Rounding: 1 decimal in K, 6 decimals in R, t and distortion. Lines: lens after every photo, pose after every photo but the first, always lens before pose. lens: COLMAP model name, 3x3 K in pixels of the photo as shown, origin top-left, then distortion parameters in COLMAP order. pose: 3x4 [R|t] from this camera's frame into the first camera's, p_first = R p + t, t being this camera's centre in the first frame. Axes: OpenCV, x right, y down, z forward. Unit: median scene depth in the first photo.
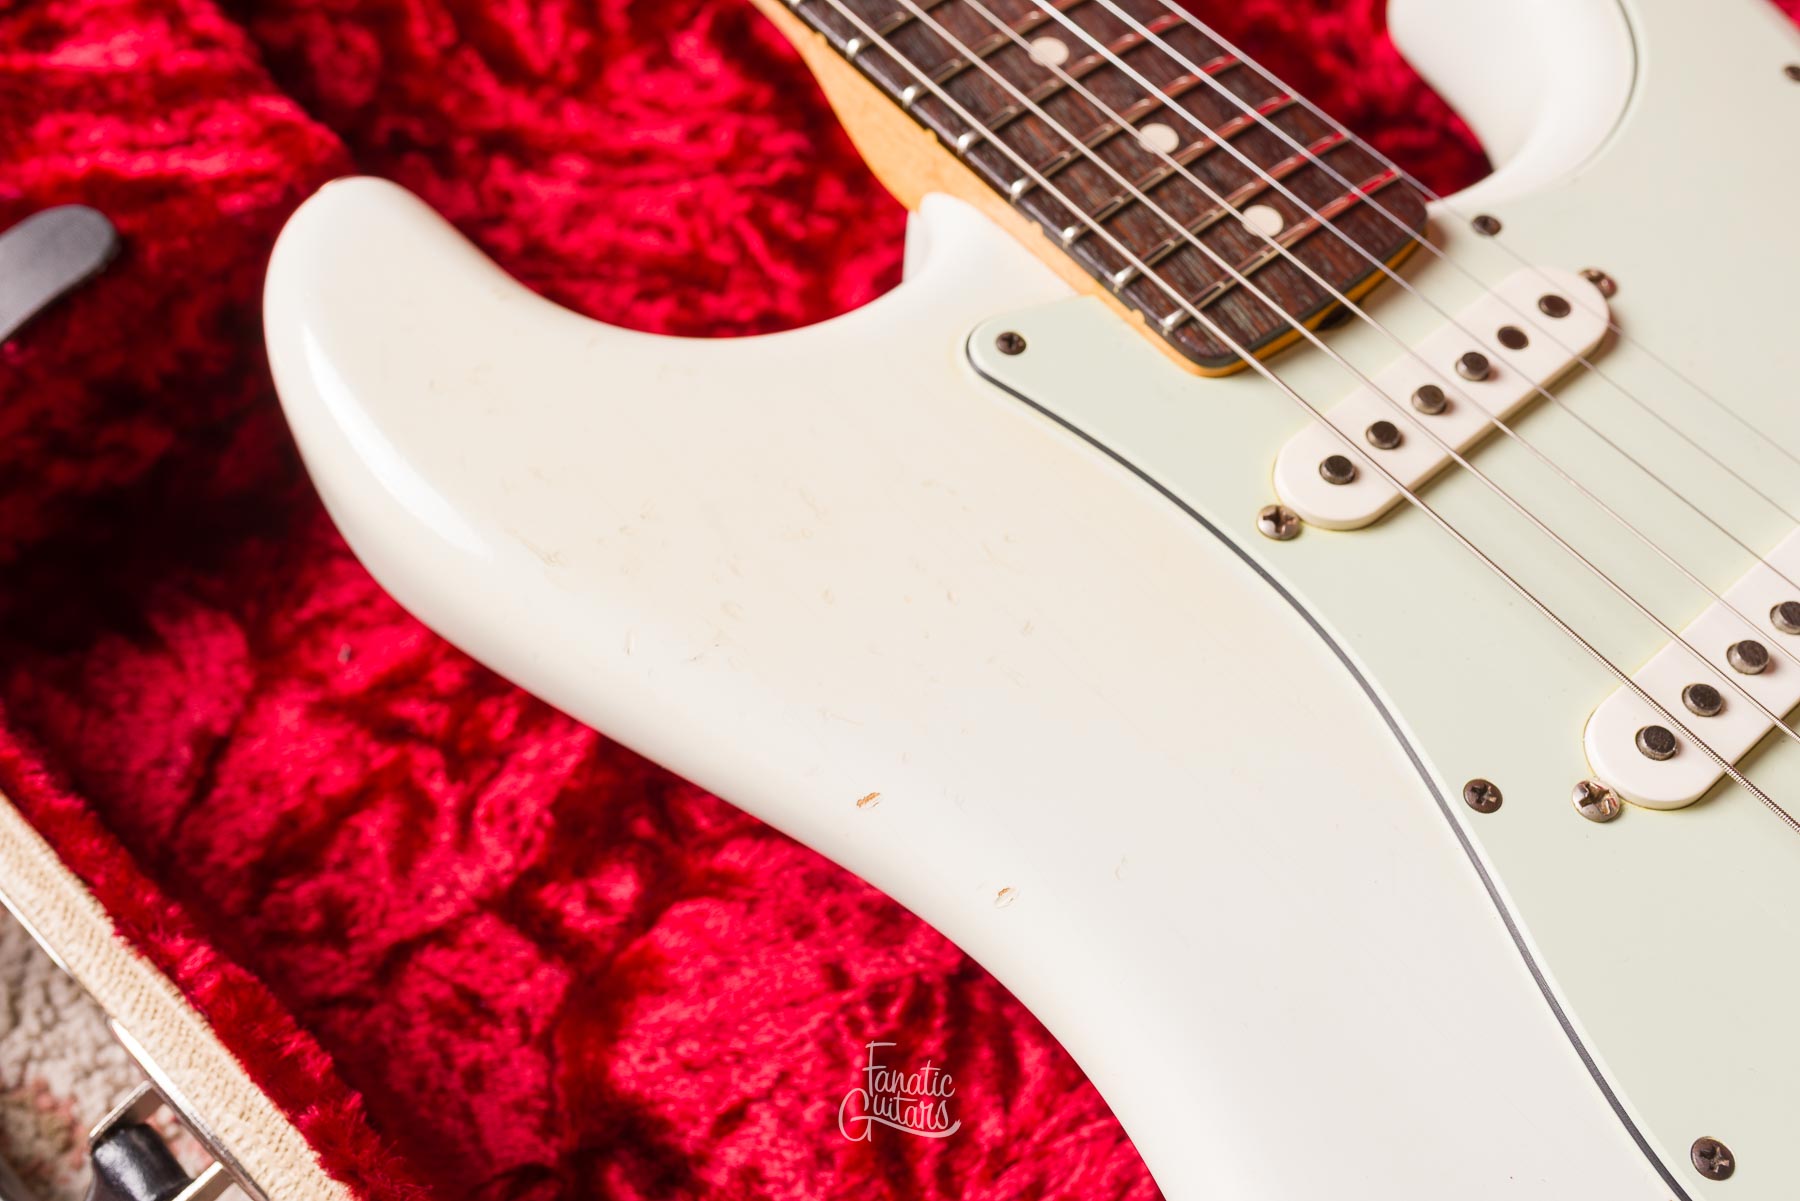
lens RADIAL K [[1848.0, 0, 902.2], [0, 1848.0, 600.9], [0, 0, 1]] dist [0.003866, -0.001082]
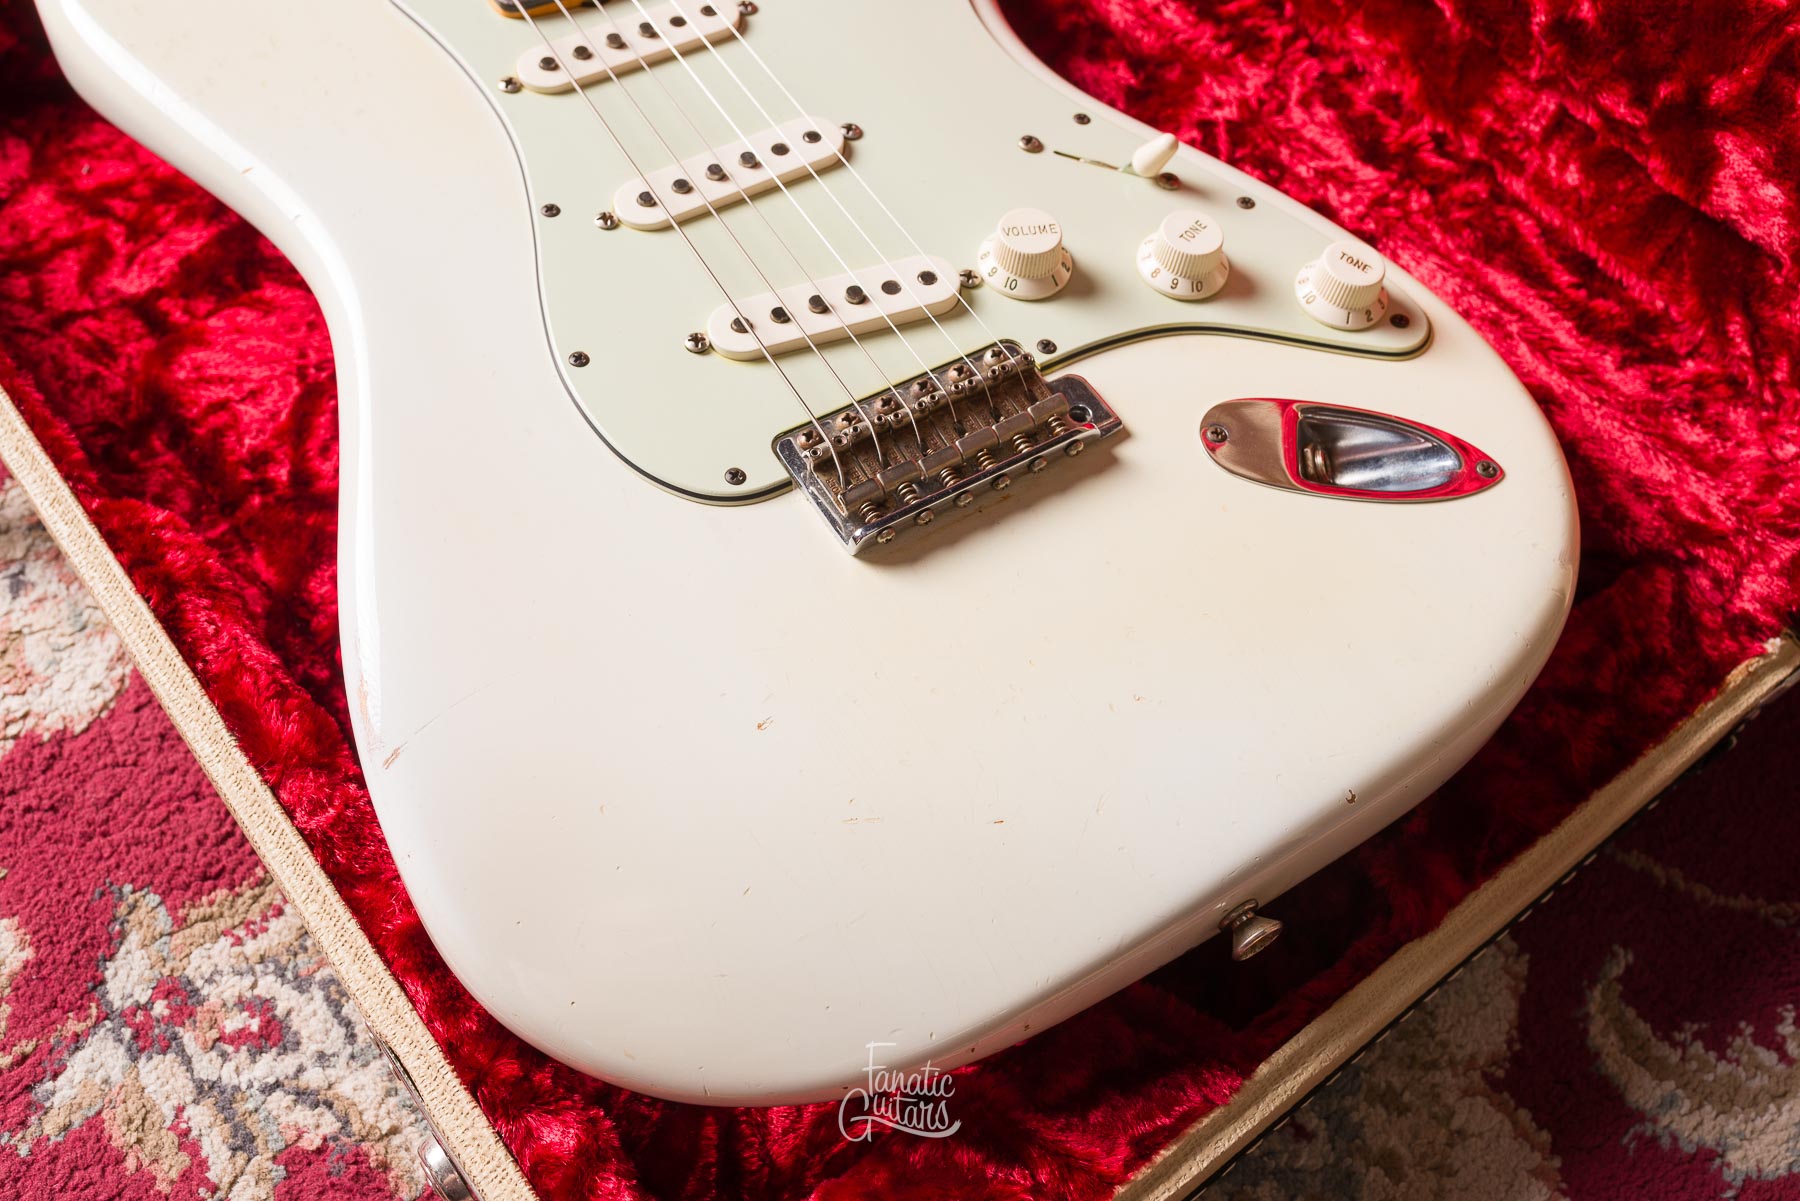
lens RADIAL K [[1782.9, 0, 900.2], [0, 1782.9, 601.0], [0, 0, 1]] dist [0.004831, -0.004488]
pose [[0.988076, 0.148580, -0.040368, 0.611565], [-0.149368, 0.988632, -0.017227, 0.368002], [0.037350, 0.023051, 0.999036, -0.649084]]
